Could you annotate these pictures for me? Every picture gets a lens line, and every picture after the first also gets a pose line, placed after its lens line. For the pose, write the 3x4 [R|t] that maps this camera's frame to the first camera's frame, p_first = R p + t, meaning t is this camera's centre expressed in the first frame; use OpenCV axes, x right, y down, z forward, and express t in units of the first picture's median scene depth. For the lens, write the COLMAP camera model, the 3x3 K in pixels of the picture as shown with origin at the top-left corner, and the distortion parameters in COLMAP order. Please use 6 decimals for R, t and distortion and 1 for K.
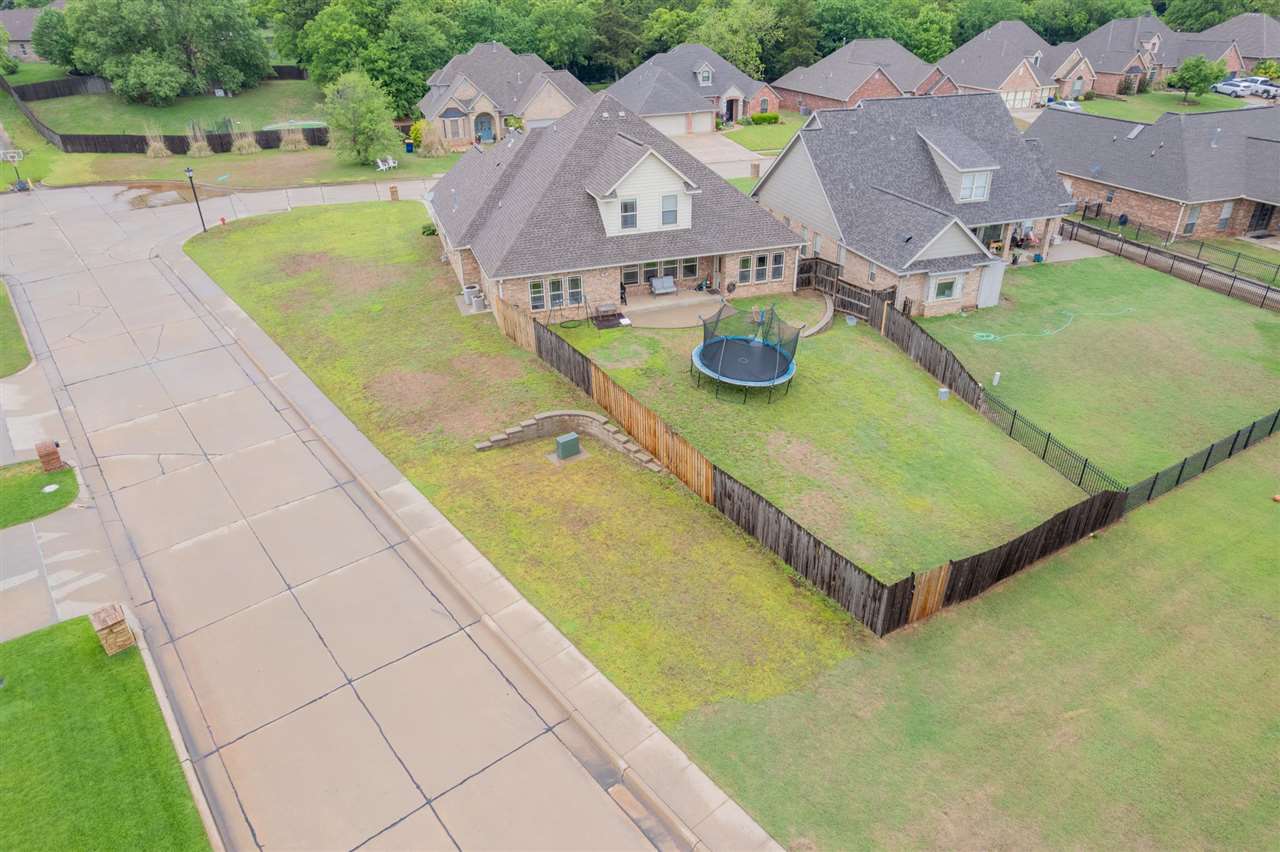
lens RADIAL K [[822.9, 0, 640.0], [0, 822.9, 426.0], [0, 0, 1]] dist [-0.083361, 0.078206]
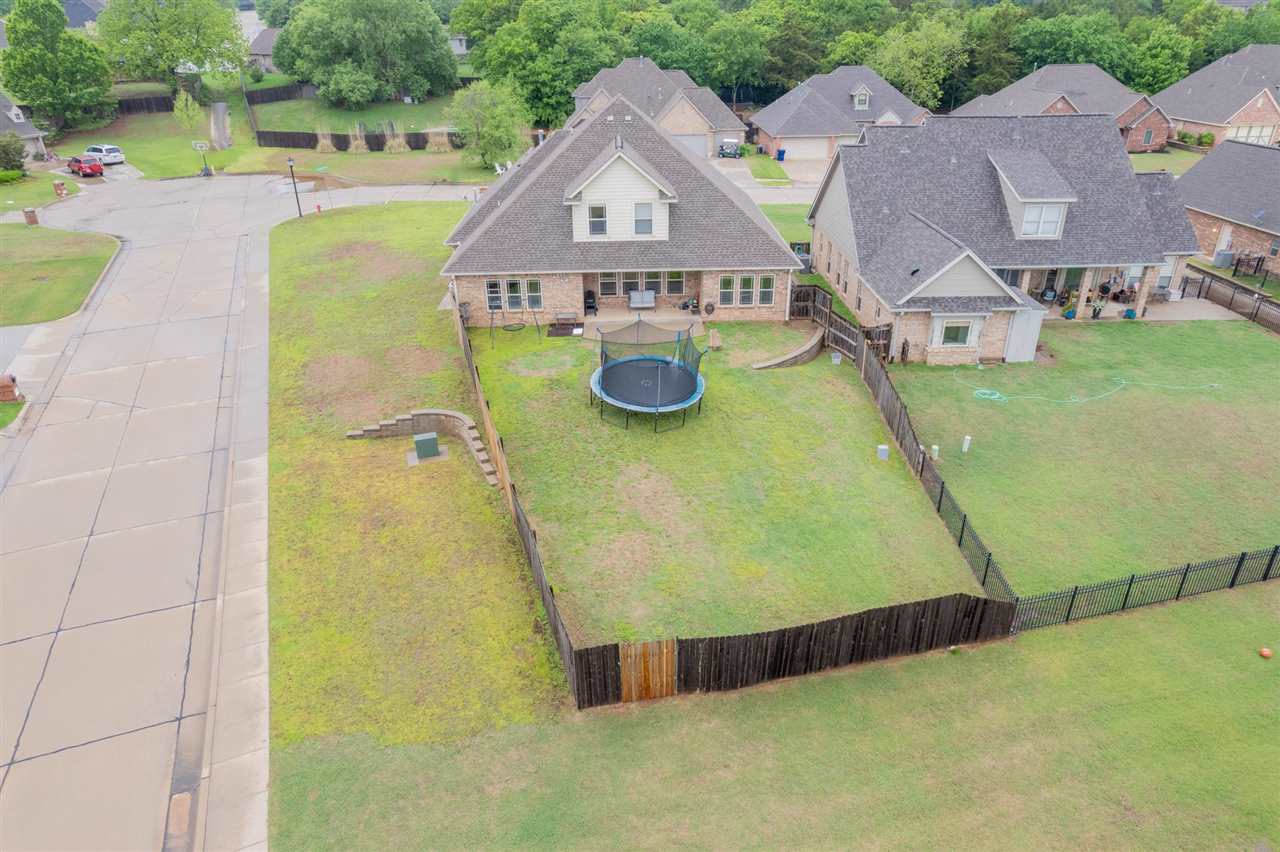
lens RADIAL K [[822.9, 0, 640.0], [0, 822.9, 426.0], [0, 0, 1]] dist [-0.083361, 0.078206]
pose [[0.954868, 0.133899, -0.265138, 0.295878], [-0.142302, 0.989742, -0.012652, -0.016201], [0.260724, 0.049811, 0.964128, 0.102472]]
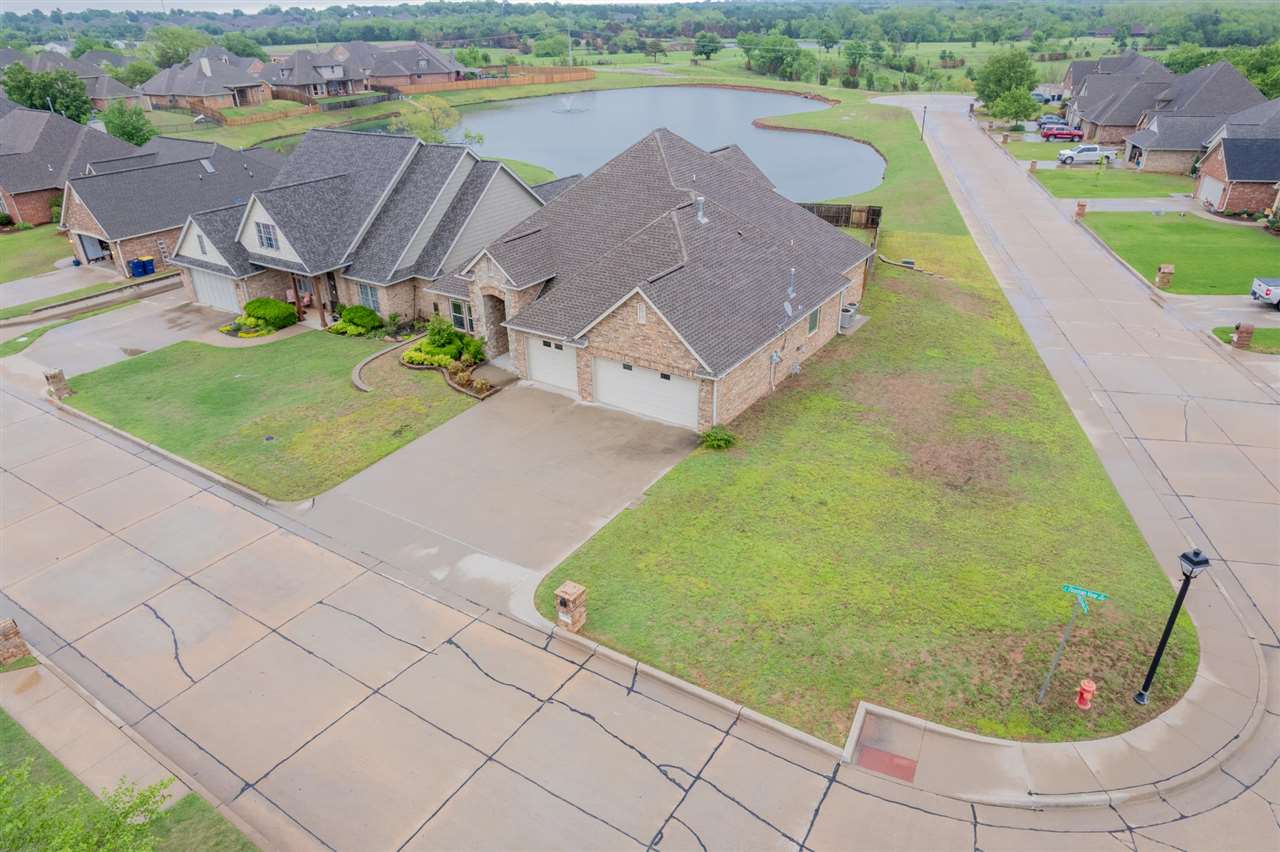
lens RADIAL K [[822.9, 0, 640.0], [0, 822.9, 426.0], [0, 0, 1]] dist [-0.083361, 0.078206]
pose [[-0.606516, -0.347620, 0.715051, -0.804078], [0.401559, 0.642287, 0.652854, -0.816443], [-0.686213, 0.683101, -0.249968, 1.507907]]
